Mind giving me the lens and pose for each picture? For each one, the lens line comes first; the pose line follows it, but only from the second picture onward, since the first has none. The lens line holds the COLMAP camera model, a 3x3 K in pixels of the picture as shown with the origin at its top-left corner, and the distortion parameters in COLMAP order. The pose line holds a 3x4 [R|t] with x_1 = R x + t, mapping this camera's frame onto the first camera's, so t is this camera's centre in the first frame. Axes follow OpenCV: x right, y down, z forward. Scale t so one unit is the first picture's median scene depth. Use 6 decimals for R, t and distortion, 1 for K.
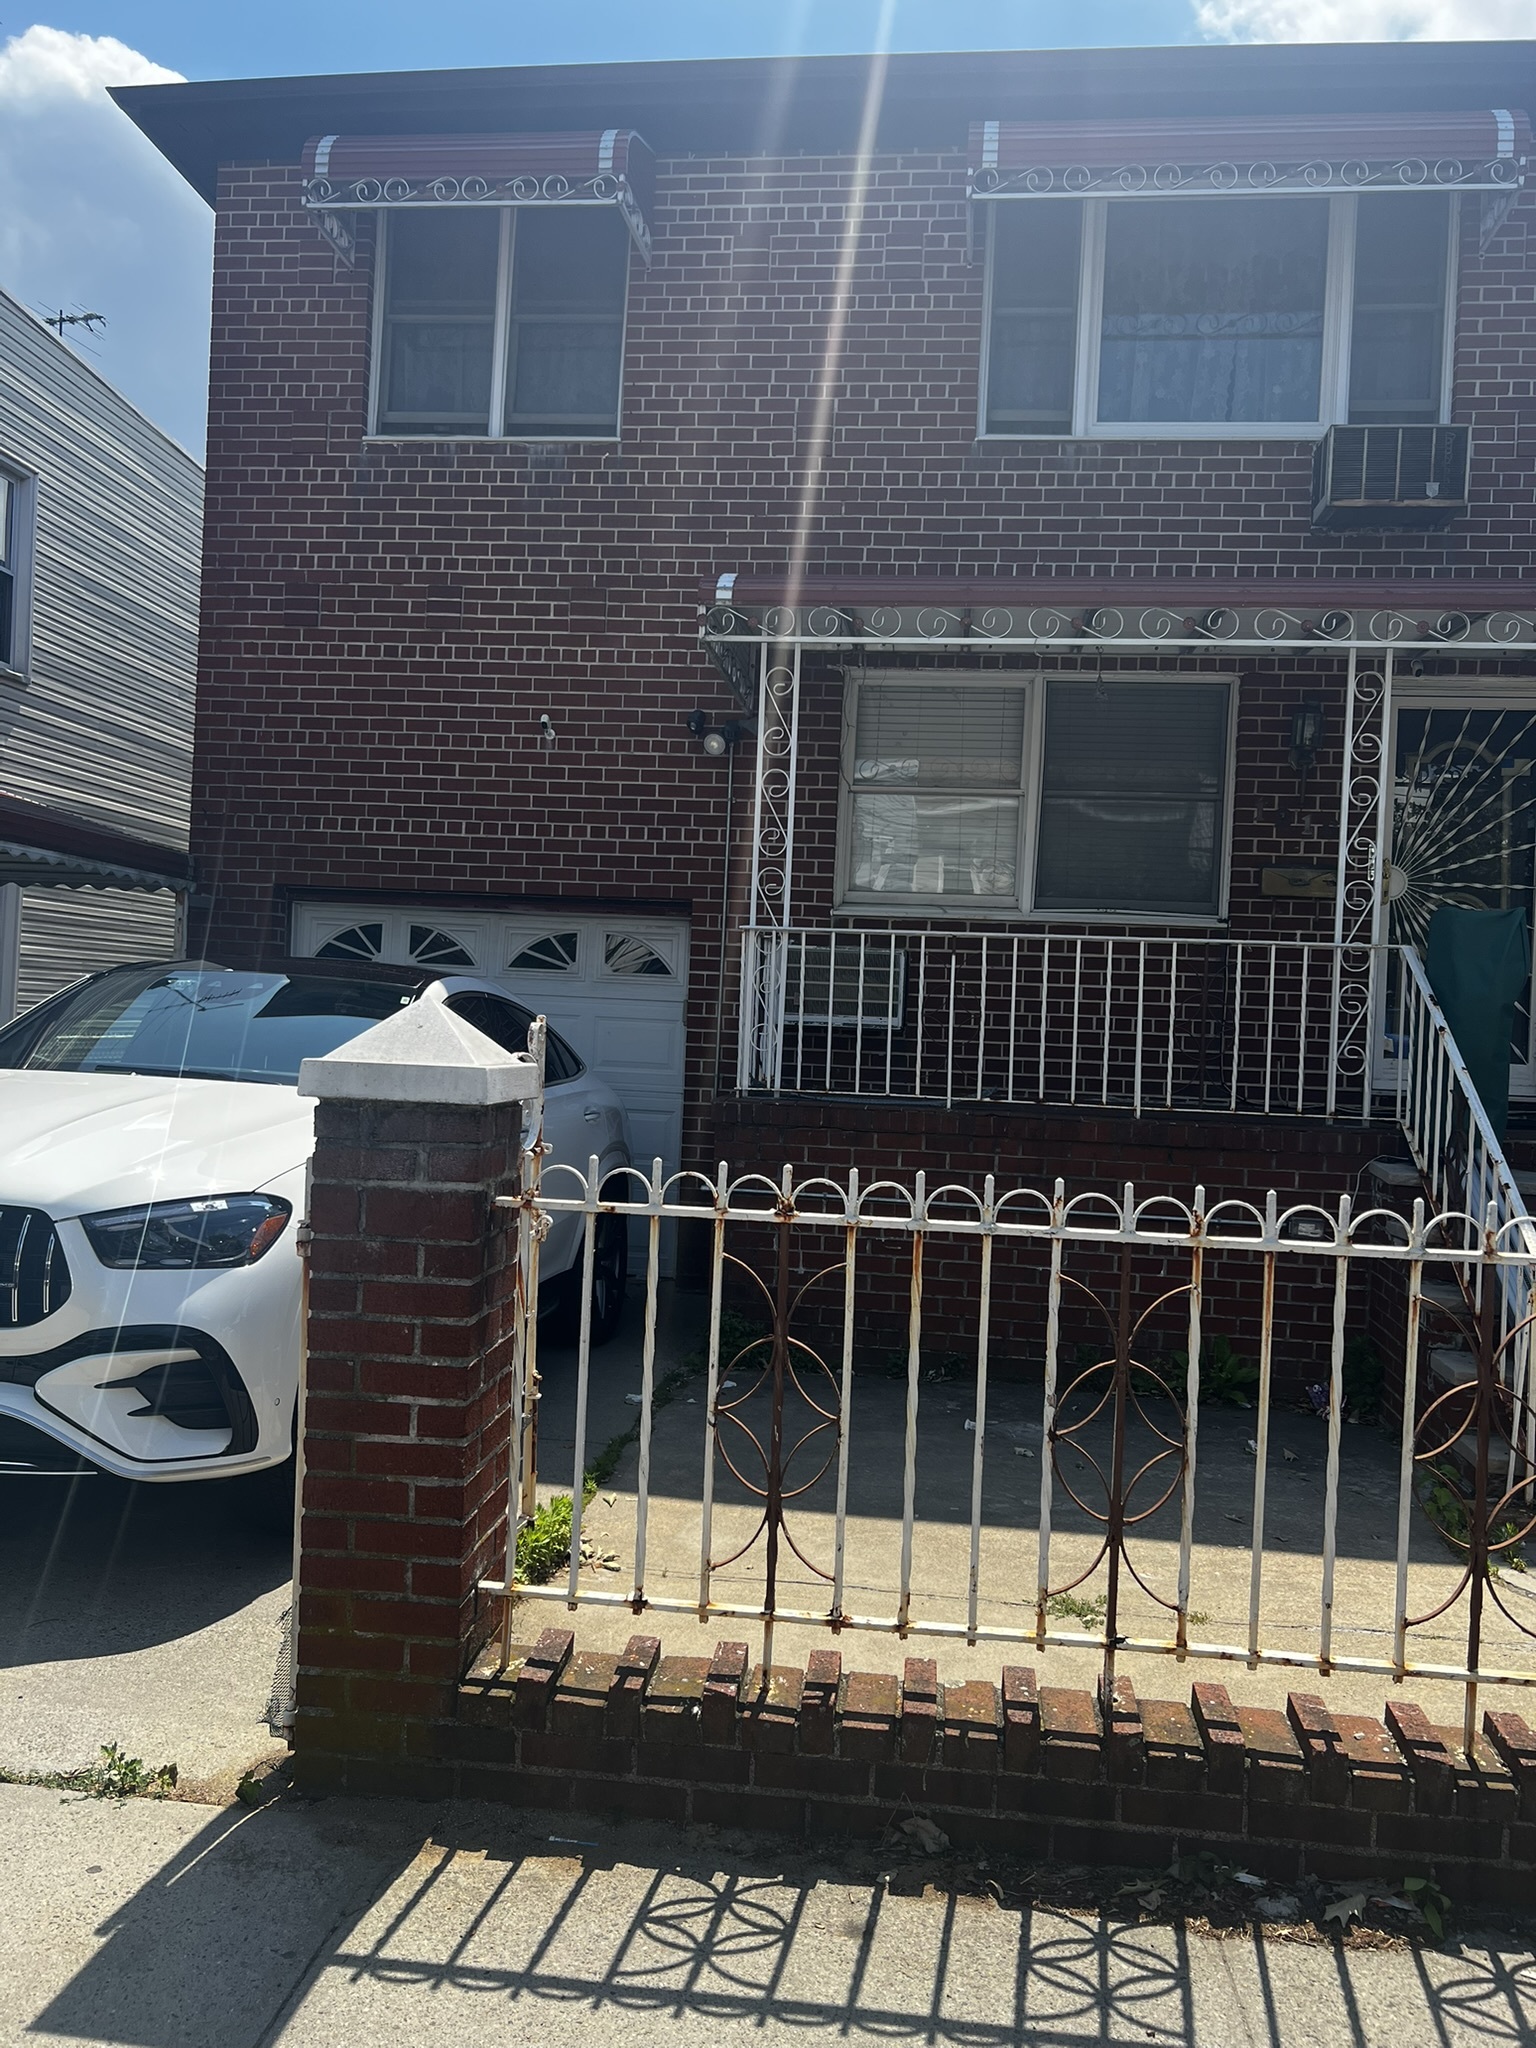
lens RADIAL K [[1541.4, 0, 768.0], [0, 1541.4, 1024.0], [0, 0, 1]] dist [0.039073, -0.047951]
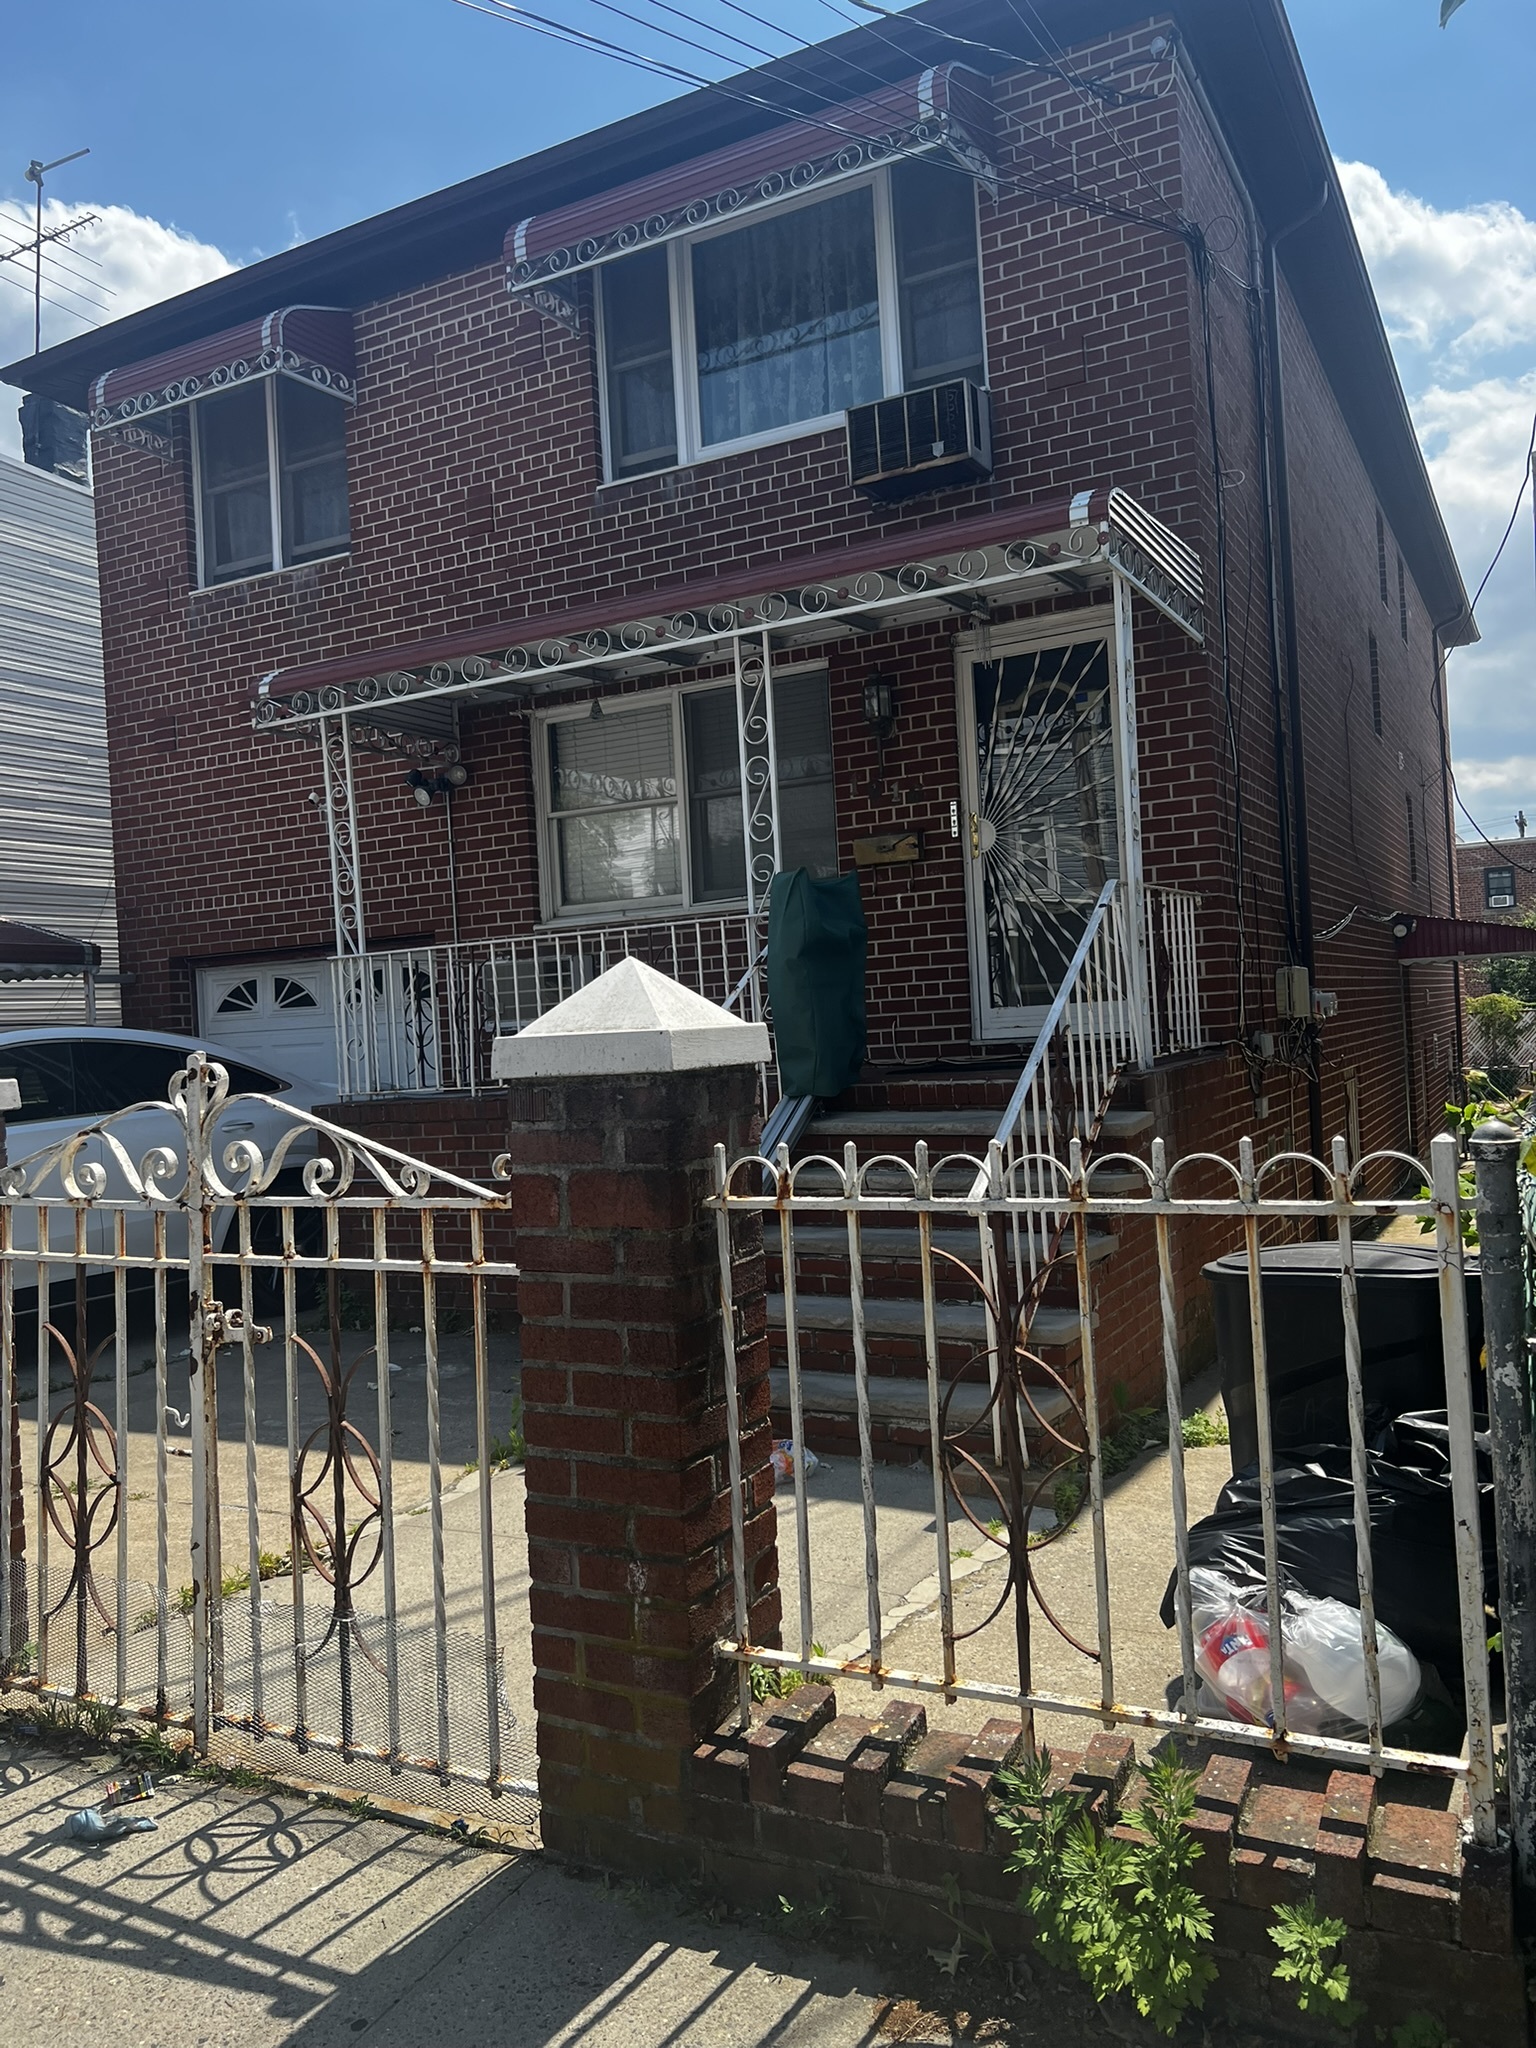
lens RADIAL K [[1541.9, 0, 757.5], [0, 1541.9, 1010.1], [0, 0, 1]] dist [0.039968, -0.046353]
pose [[0.925343, -0.102245, -0.365084, 0.598215], [0.097921, 0.994730, -0.030392, 0.037812], [0.366268, -0.007626, 0.930478, 0.006824]]
